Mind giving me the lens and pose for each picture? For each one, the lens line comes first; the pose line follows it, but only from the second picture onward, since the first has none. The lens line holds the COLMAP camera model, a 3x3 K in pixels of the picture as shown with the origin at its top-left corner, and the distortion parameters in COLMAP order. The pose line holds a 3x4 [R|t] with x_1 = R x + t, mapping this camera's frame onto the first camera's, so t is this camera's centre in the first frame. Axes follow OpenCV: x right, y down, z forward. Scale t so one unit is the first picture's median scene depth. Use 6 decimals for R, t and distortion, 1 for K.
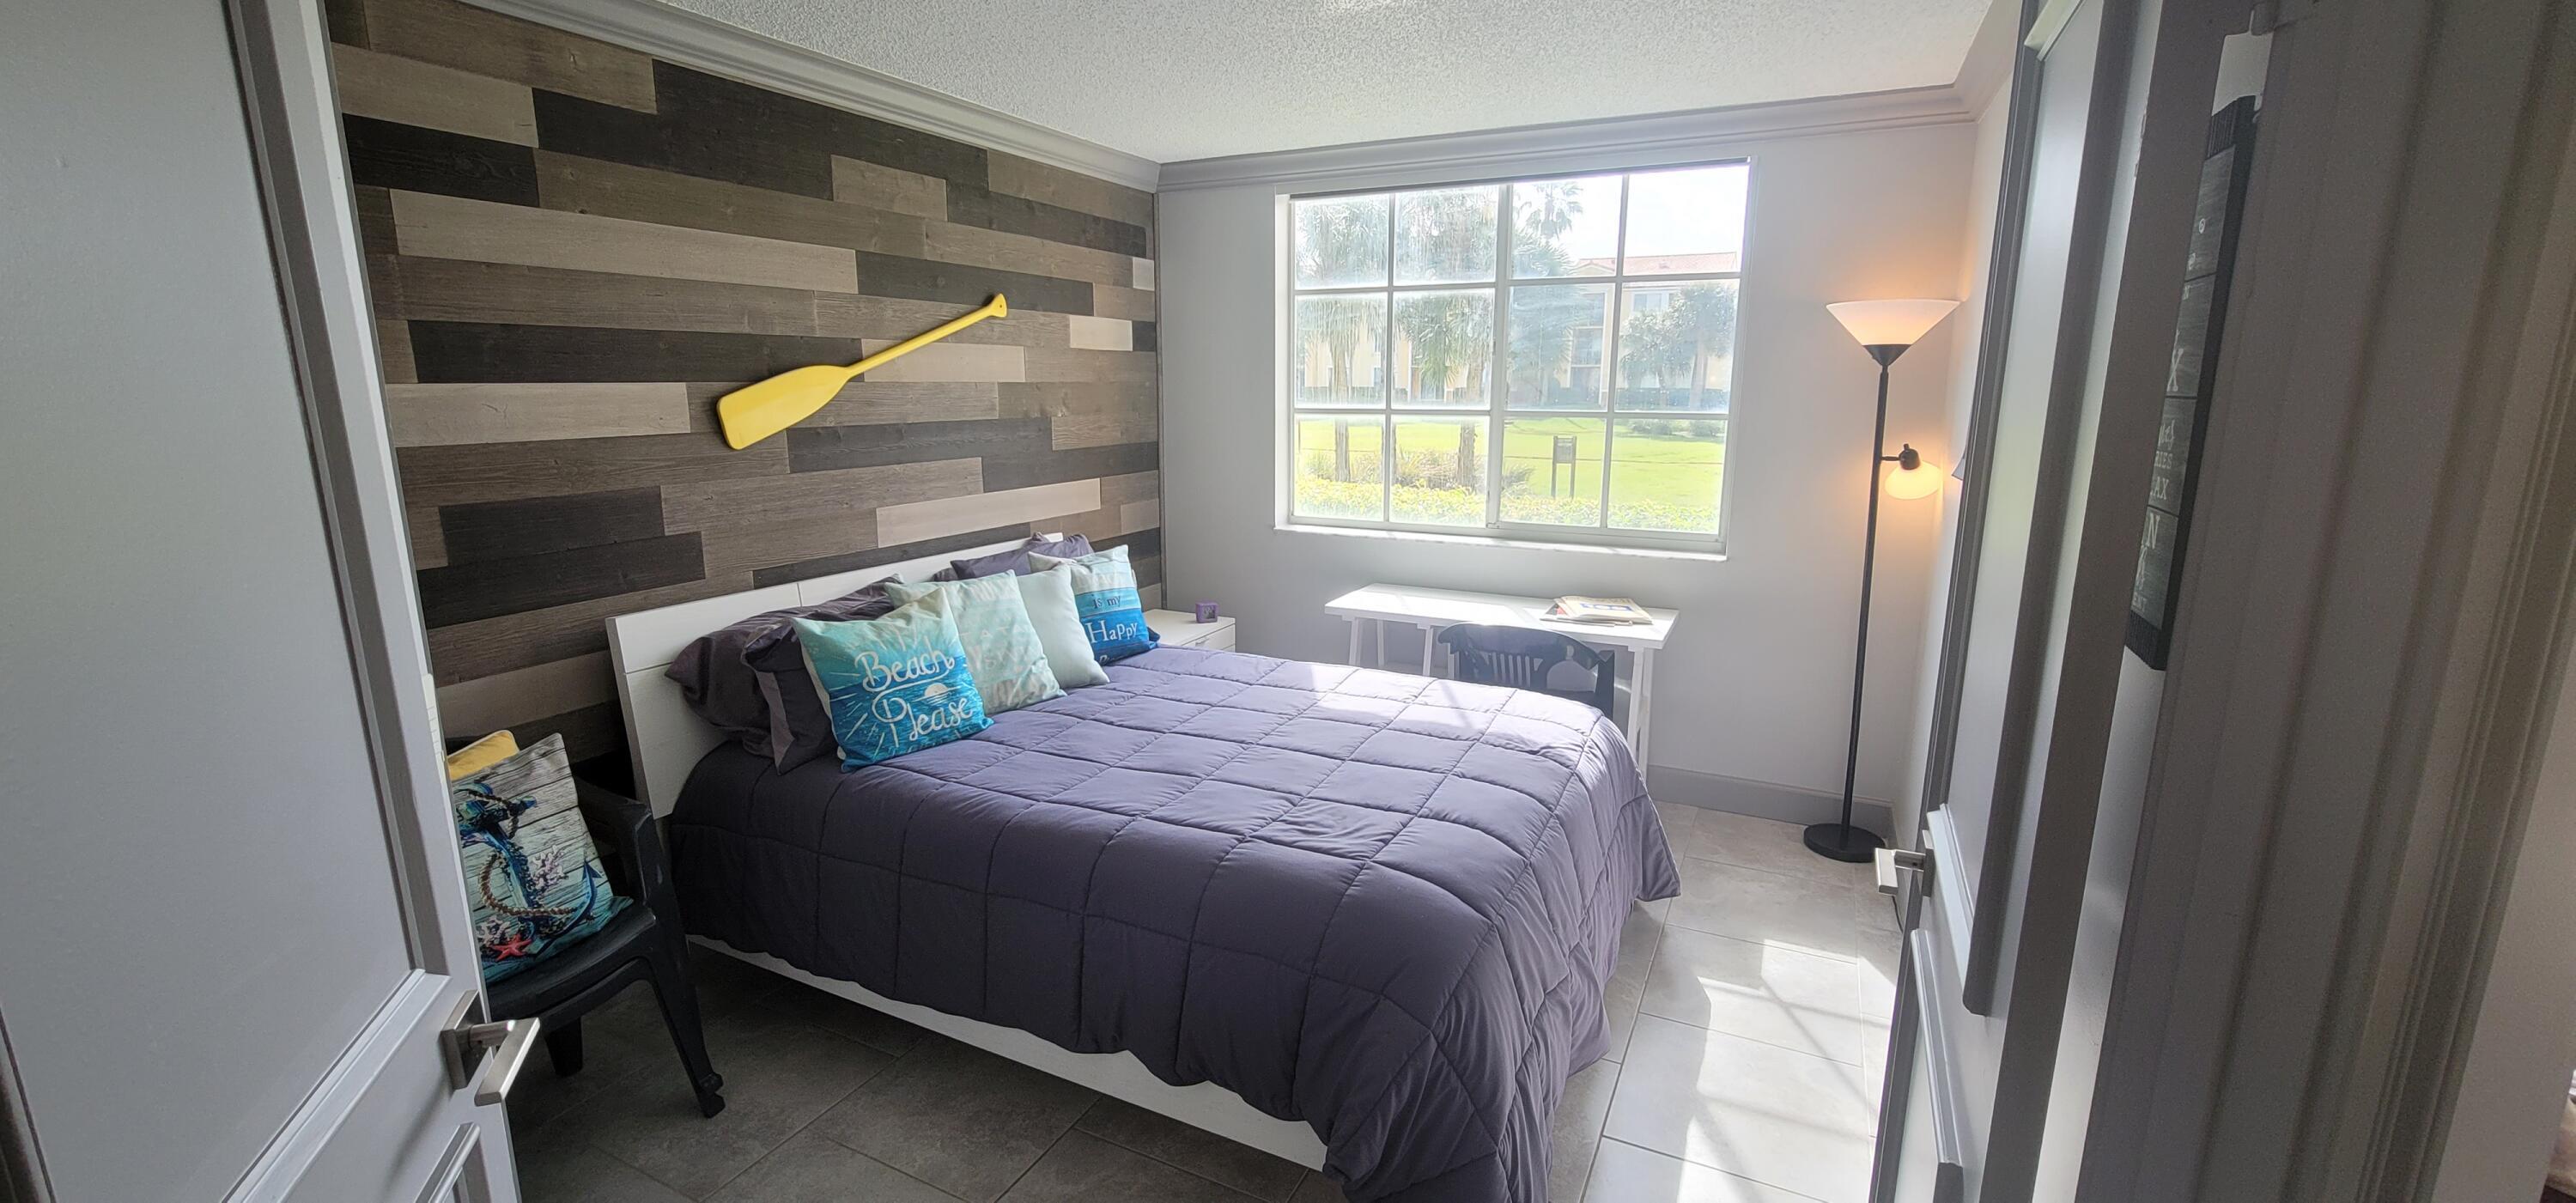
lens RADIAL K [[1049.2, 0, 1280.5], [0, 1049.2, 600.4], [0, 0, 1]] dist [-0.008265, 0.002317]
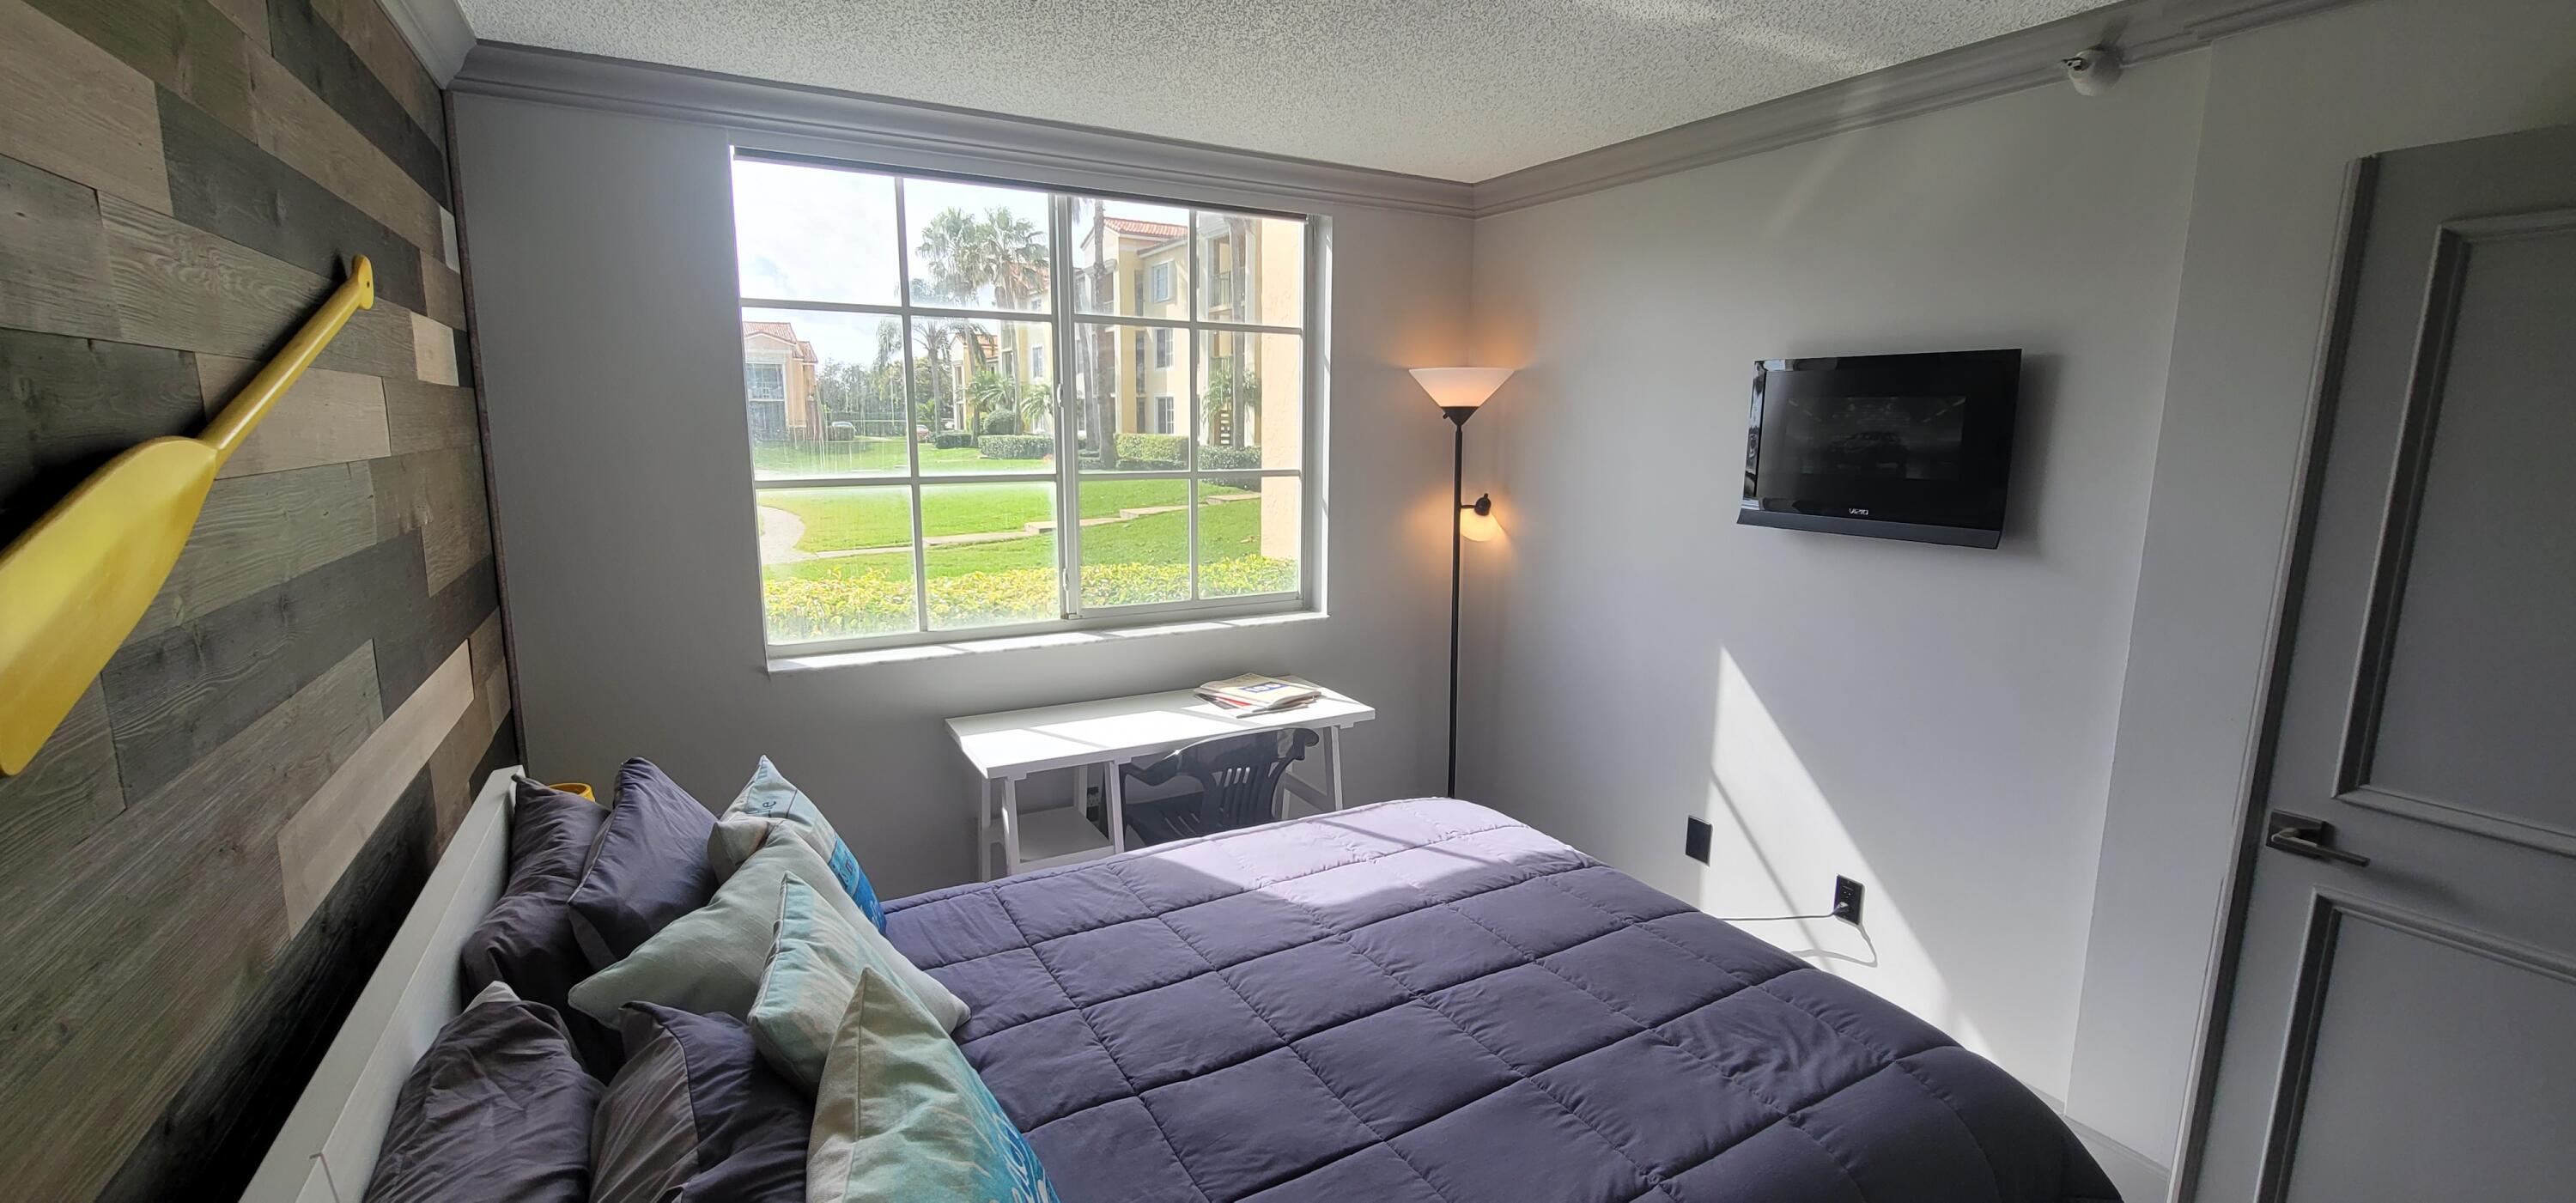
lens RADIAL K [[1049.2, 0, 1283.4], [0, 1049.2, 607.9], [0, 0, 1]] dist [-0.008265, 0.002317]
pose [[0.570560, -0.143023, 0.808706, -0.531627], [0.163218, 0.984823, 0.059017, -0.147334], [-0.804873, 0.098322, 0.585245, 0.591840]]
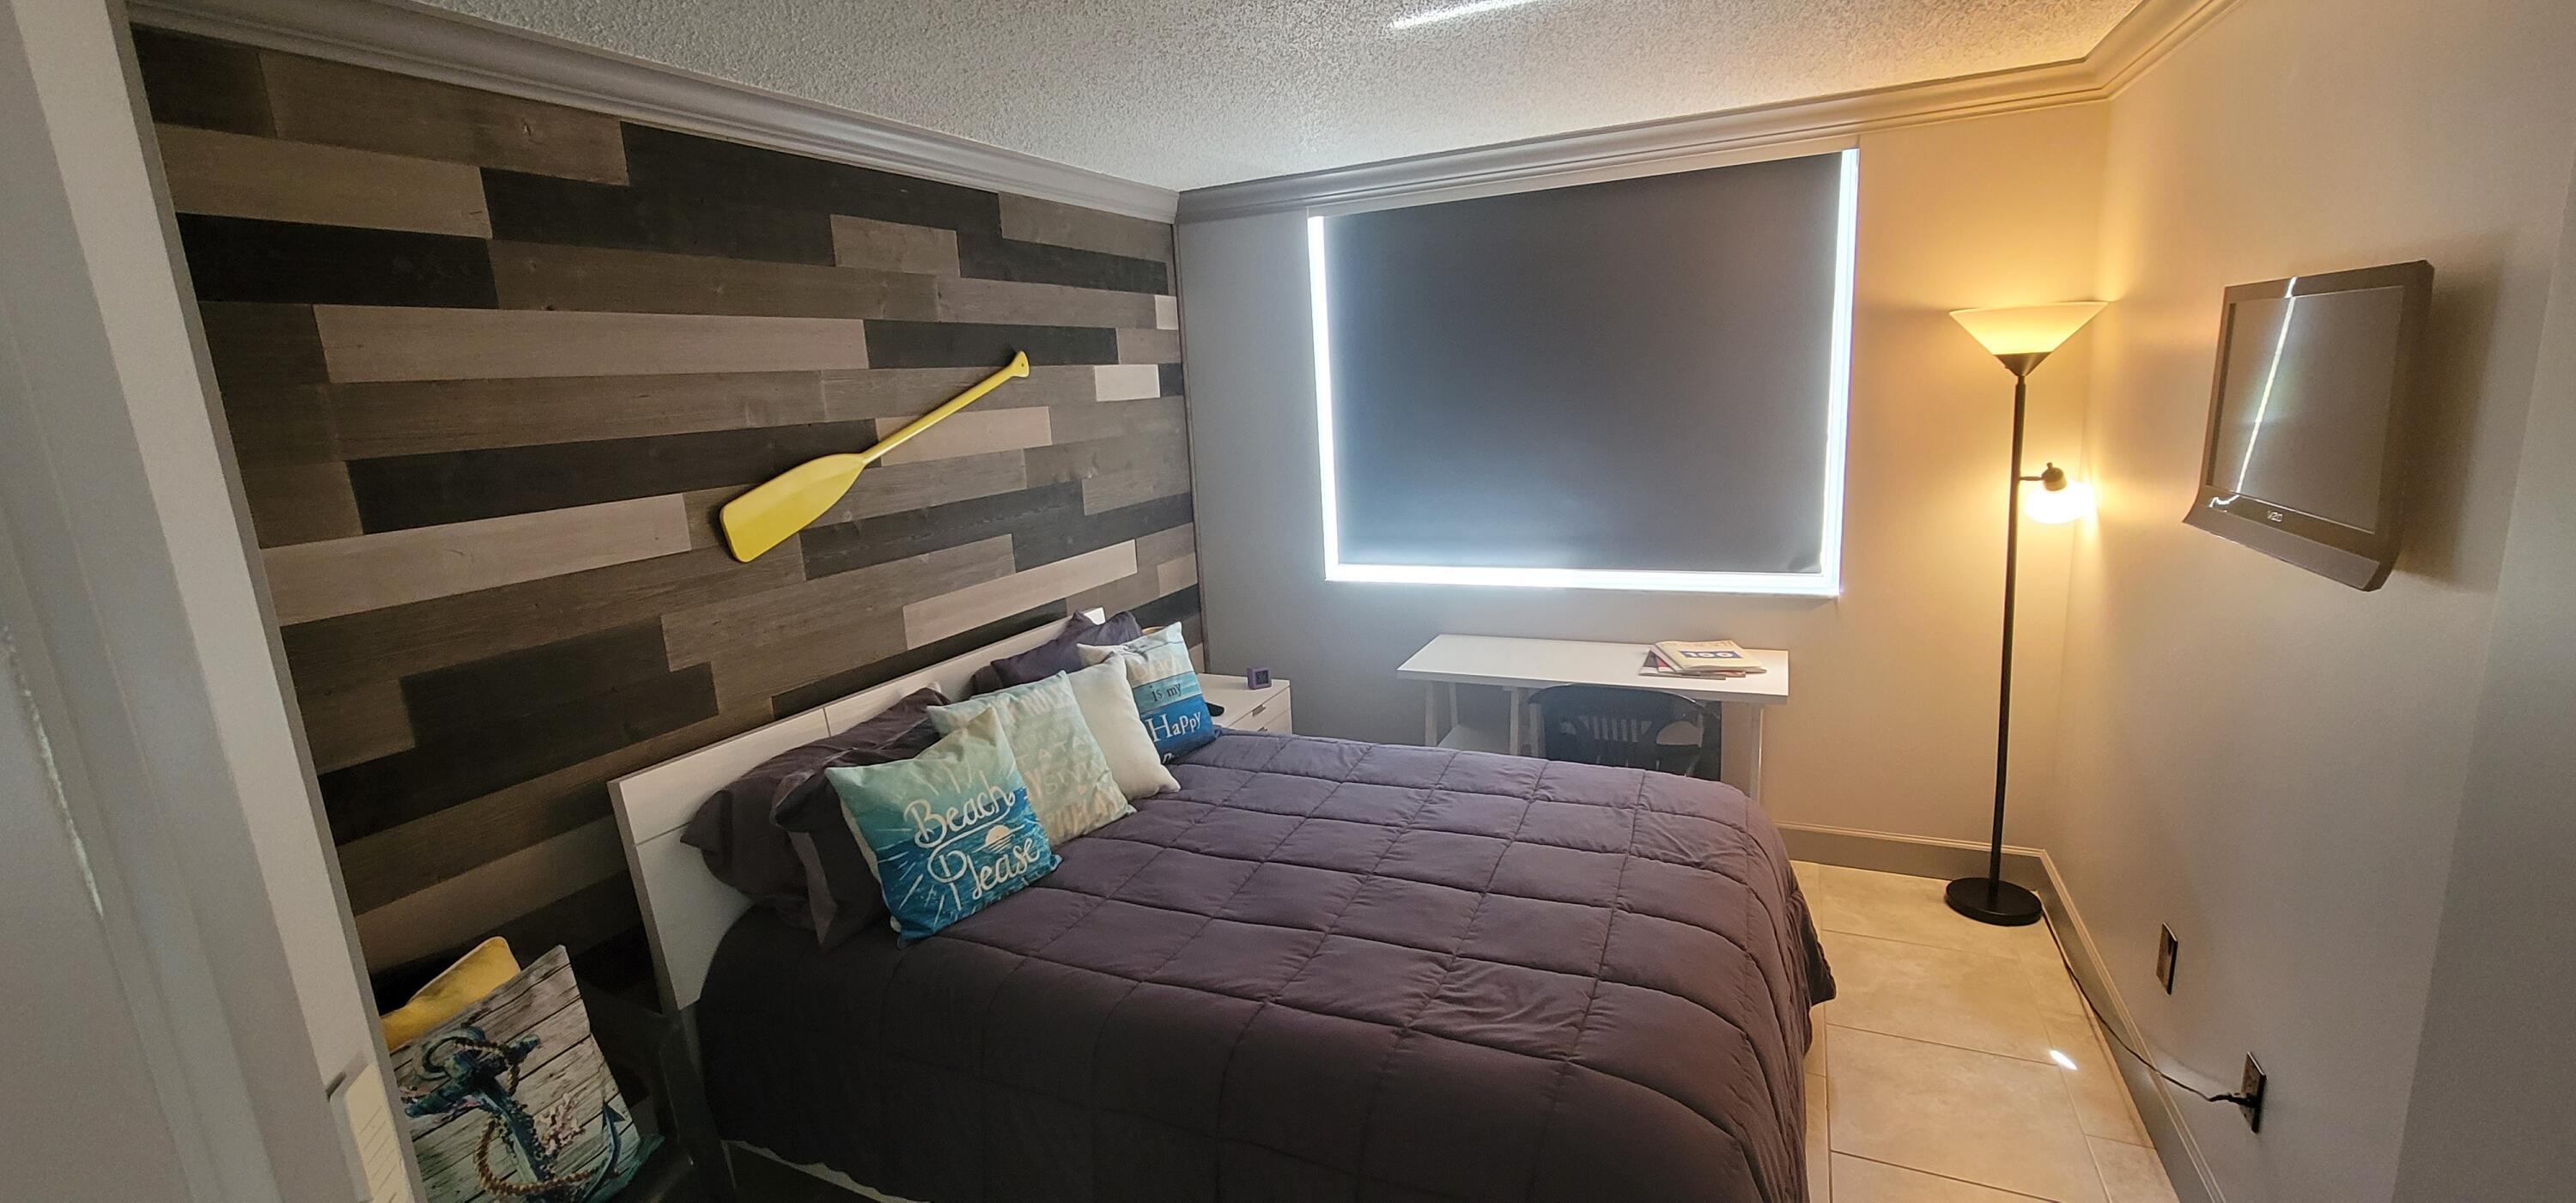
lens RADIAL K [[1049.2, 0, 1280.3], [0, 1049.2, 600.7], [0, 0, 1]] dist [-0.008265, 0.002317]
pose [[0.997974, -0.063246, 0.006975, -0.083281], [0.063245, 0.997998, 0.000383, -0.083393], [-0.006985, 0.000059, 0.999976, 0.126694]]
